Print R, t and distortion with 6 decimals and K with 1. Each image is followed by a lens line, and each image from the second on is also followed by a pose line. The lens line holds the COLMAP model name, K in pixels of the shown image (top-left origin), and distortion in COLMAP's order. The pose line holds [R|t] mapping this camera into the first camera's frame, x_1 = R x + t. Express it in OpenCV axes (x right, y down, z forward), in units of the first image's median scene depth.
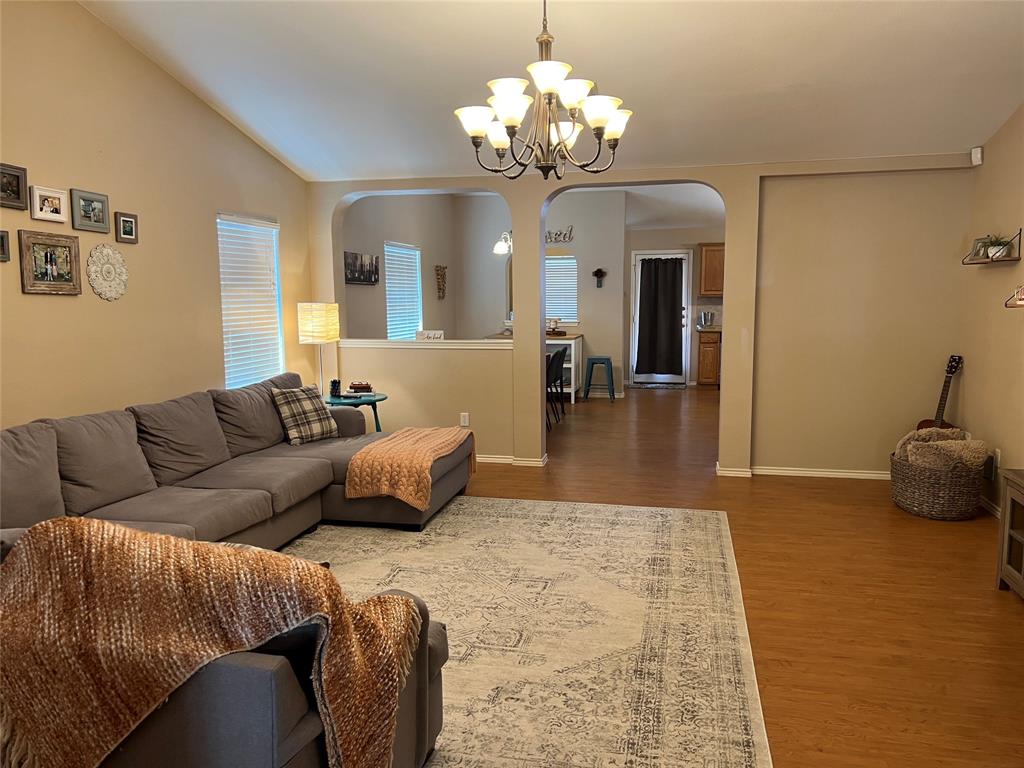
lens RADIAL K [[767.7, 0, 512.8], [0, 767.7, 378.6], [0, 0, 1]] dist [0.072659, -0.087659]
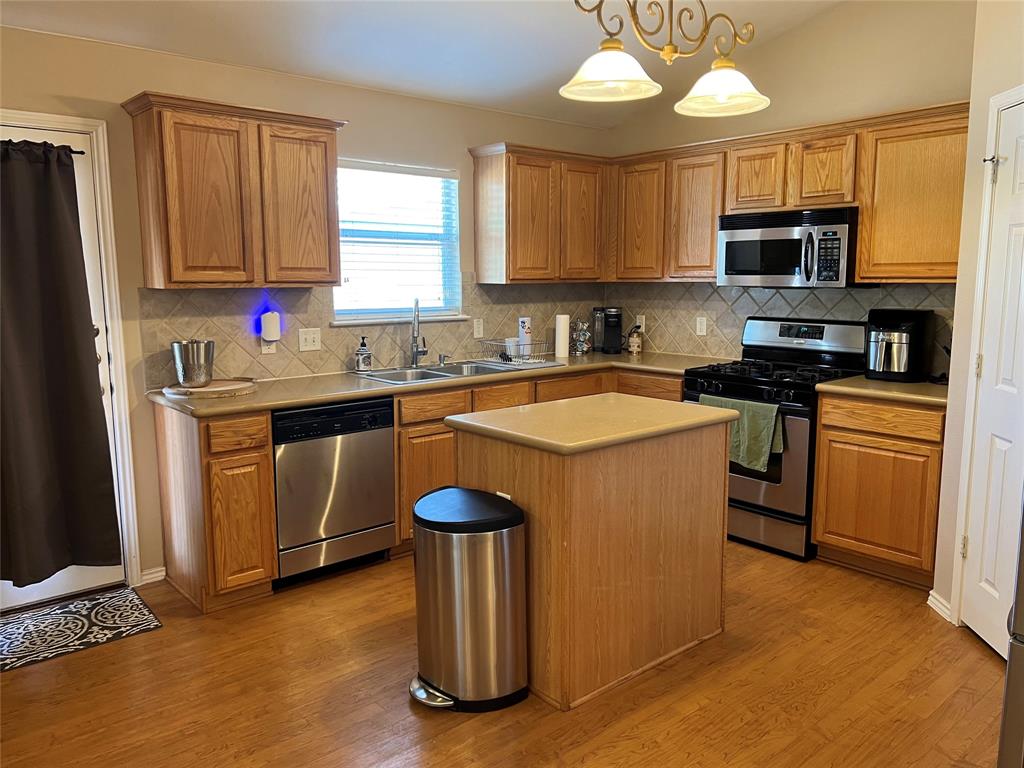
lens RADIAL K [[762.5, 0, 520.2], [0, 762.5, 384.0], [0, 0, 1]] dist [0.070492, -0.099090]
pose [[0.586856, -0.111950, 0.801915, 0.197303], [0.091715, 0.993212, 0.071537, -0.180294], [-0.804480, 0.031566, 0.593140, 1.646638]]
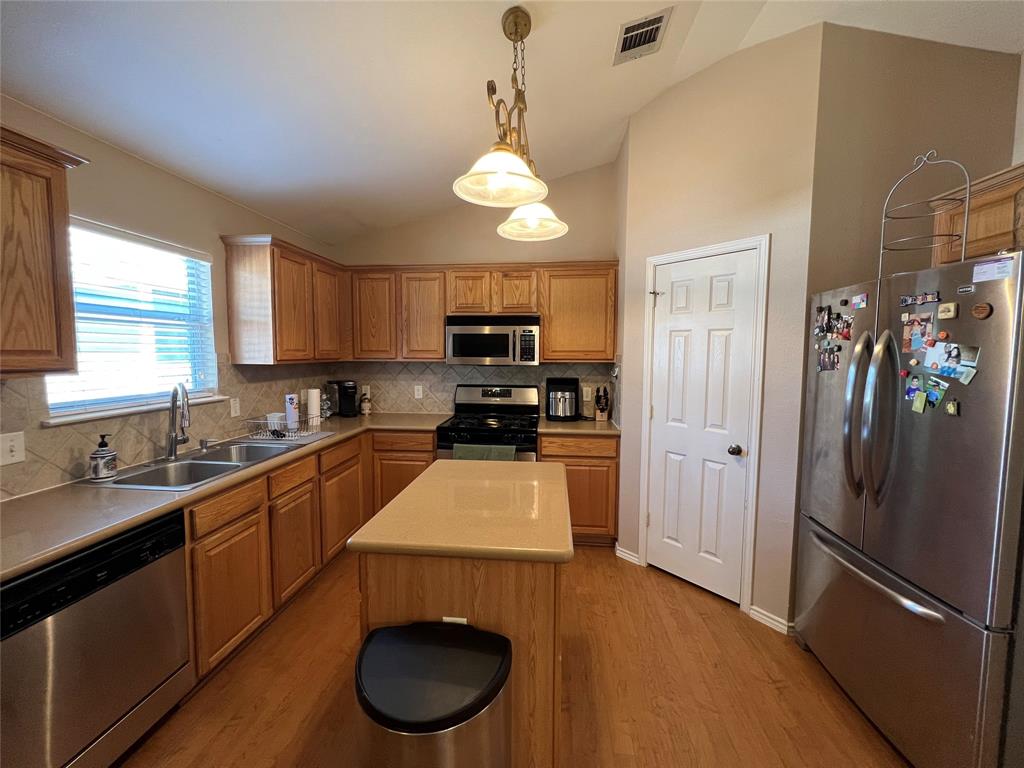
lens RADIAL K [[408.8, 0, 510.4], [0, 408.8, 380.8], [0, 0, 1]] dist [-0.000939, 0.000388]
pose [[-0.118410, -0.066136, 0.990760, 0.371848], [0.109288, 0.990850, 0.079203, -0.222057], [-0.986932, 0.117657, -0.110098, 1.948336]]
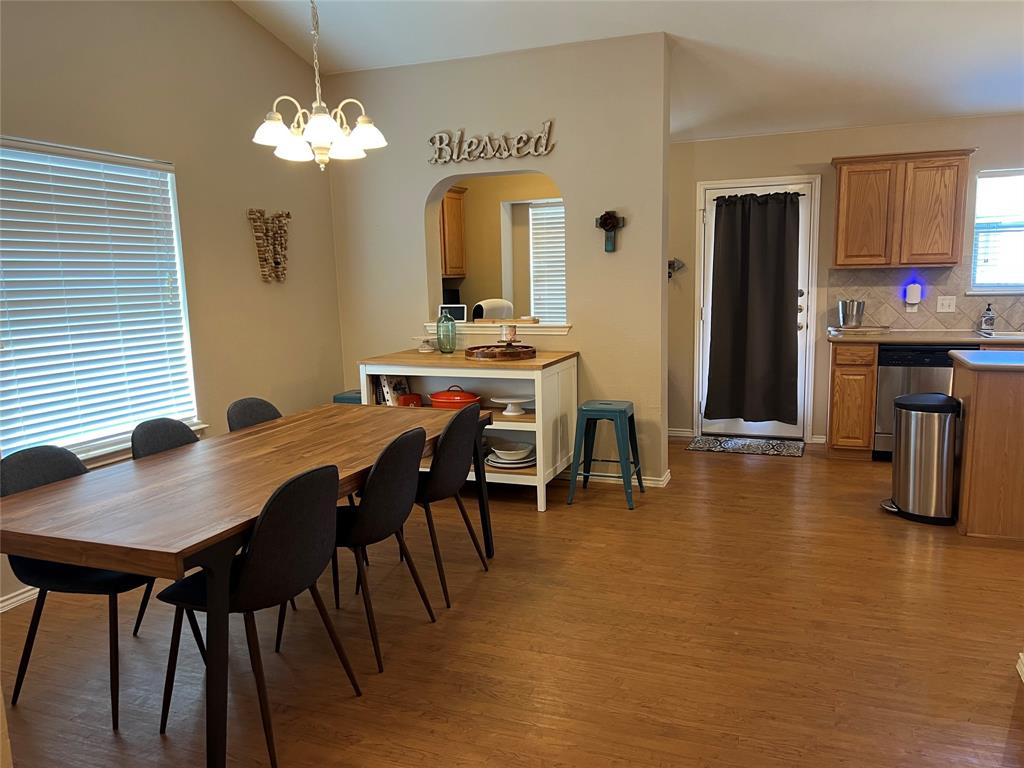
lens RADIAL K [[762.5, 0, 520.2], [0, 762.5, 384.0], [0, 0, 1]] dist [0.070492, -0.099090]
pose [[0.990509, 0.003118, -0.137414, 0.252689], [0.001397, 0.999463, 0.032748, -0.111895], [0.137443, -0.032629, 0.989972, 1.099623]]
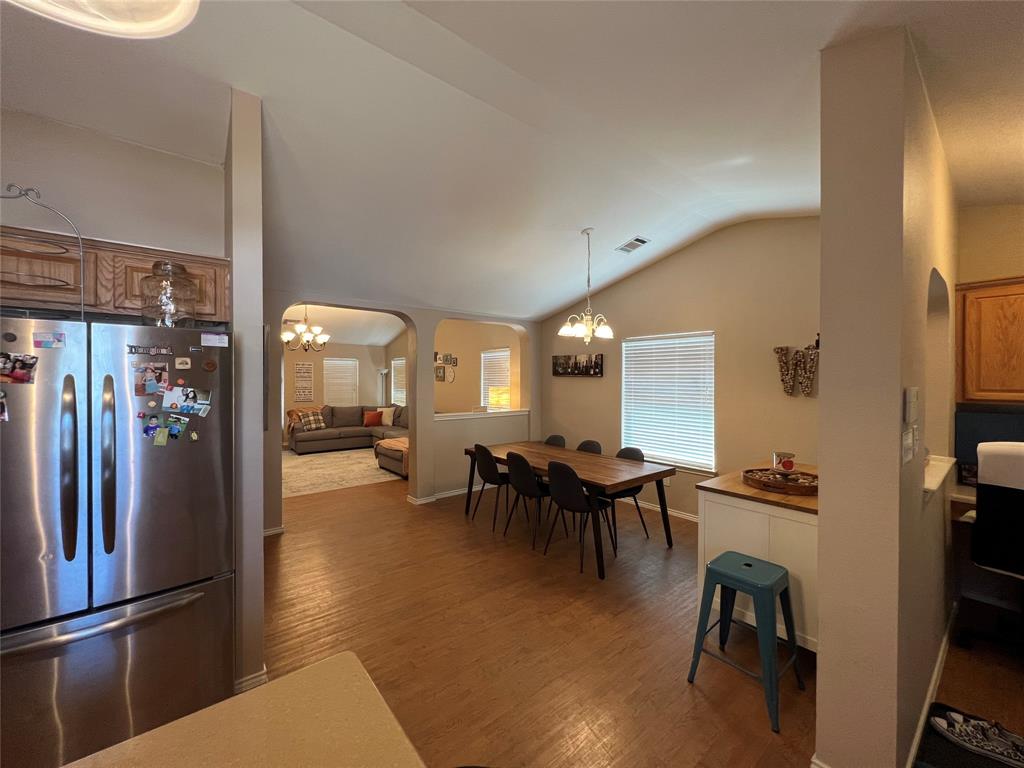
lens RADIAL K [[408.8, 0, 510.4], [0, 408.8, 380.8], [0, 0, 1]] dist [-0.000939, 0.000388]
pose [[-0.617776, 0.011889, -0.786264, 0.681436], [-0.085790, 0.992898, 0.082420, -0.250561], [0.781660, 0.118370, -0.612369, 2.057500]]
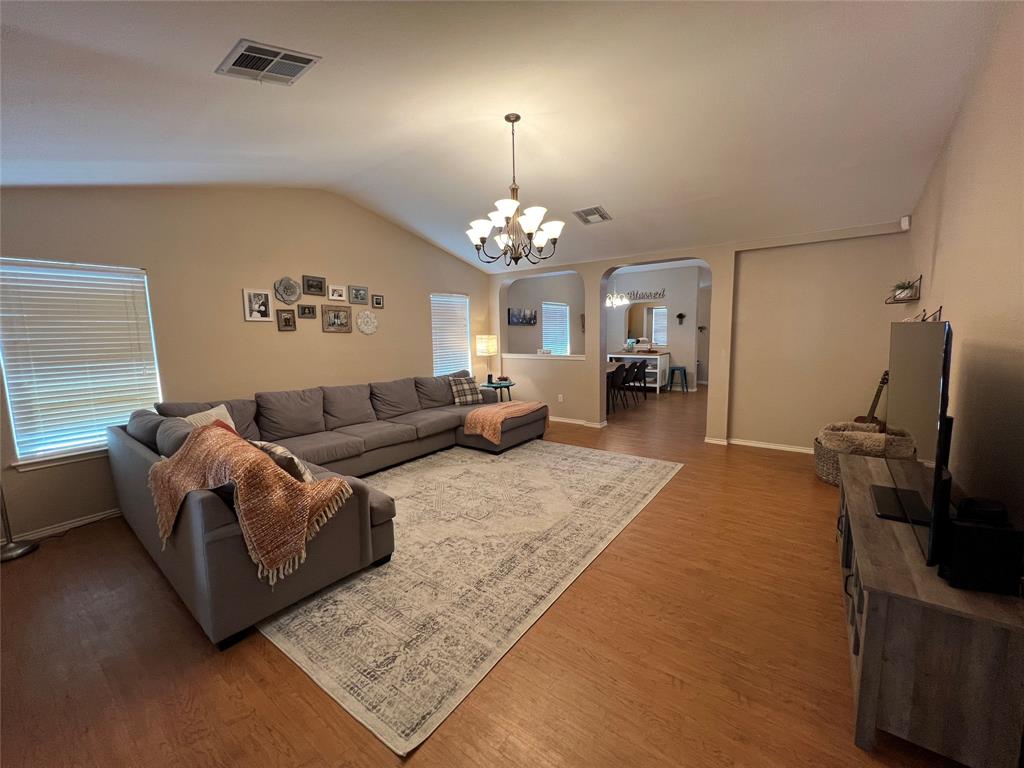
lens RADIAL K [[408.8, 0, 510.4], [0, 408.8, 380.8], [0, 0, 1]] dist [-0.000939, 0.000388]
pose [[0.913906, 0.038098, -0.404134, 0.285898], [-0.032817, 0.999261, 0.019990, -0.005329], [0.404597, -0.005006, 0.914481, 0.085779]]
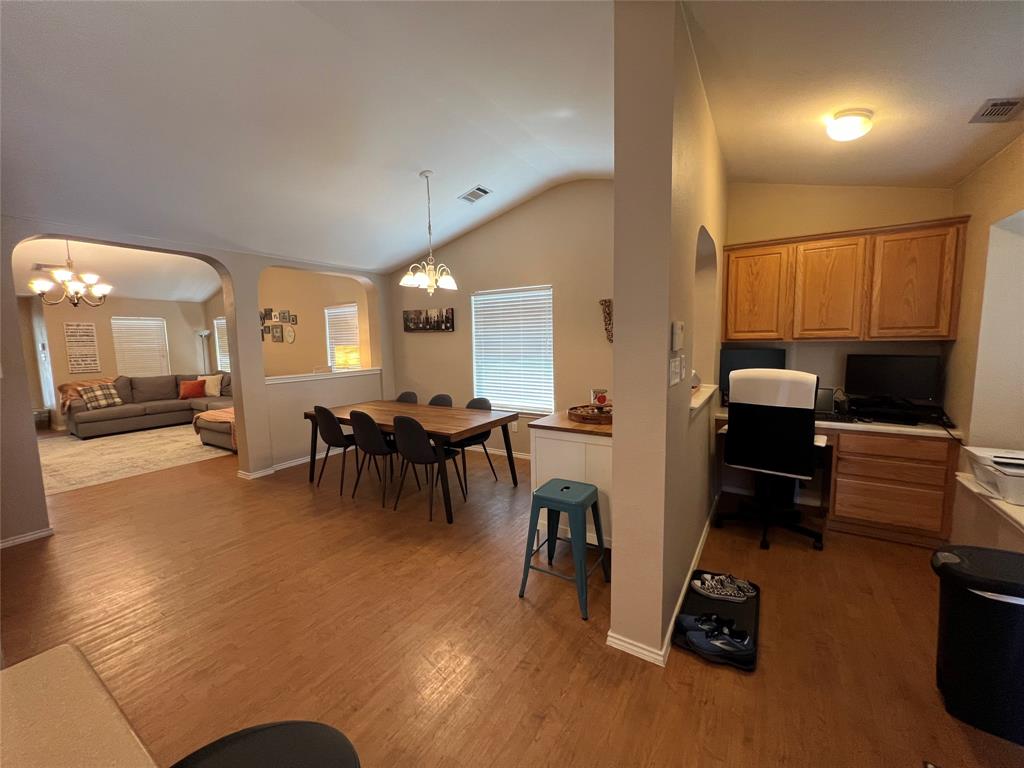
lens RADIAL K [[408.8, 0, 510.4], [0, 408.8, 380.8], [0, 0, 1]] dist [-0.000939, 0.000388]
pose [[-0.336614, 0.111735, -0.934990, 0.655264], [-0.083368, 0.985499, 0.147785, -0.236511], [0.937945, 0.127695, -0.322418, 2.088375]]
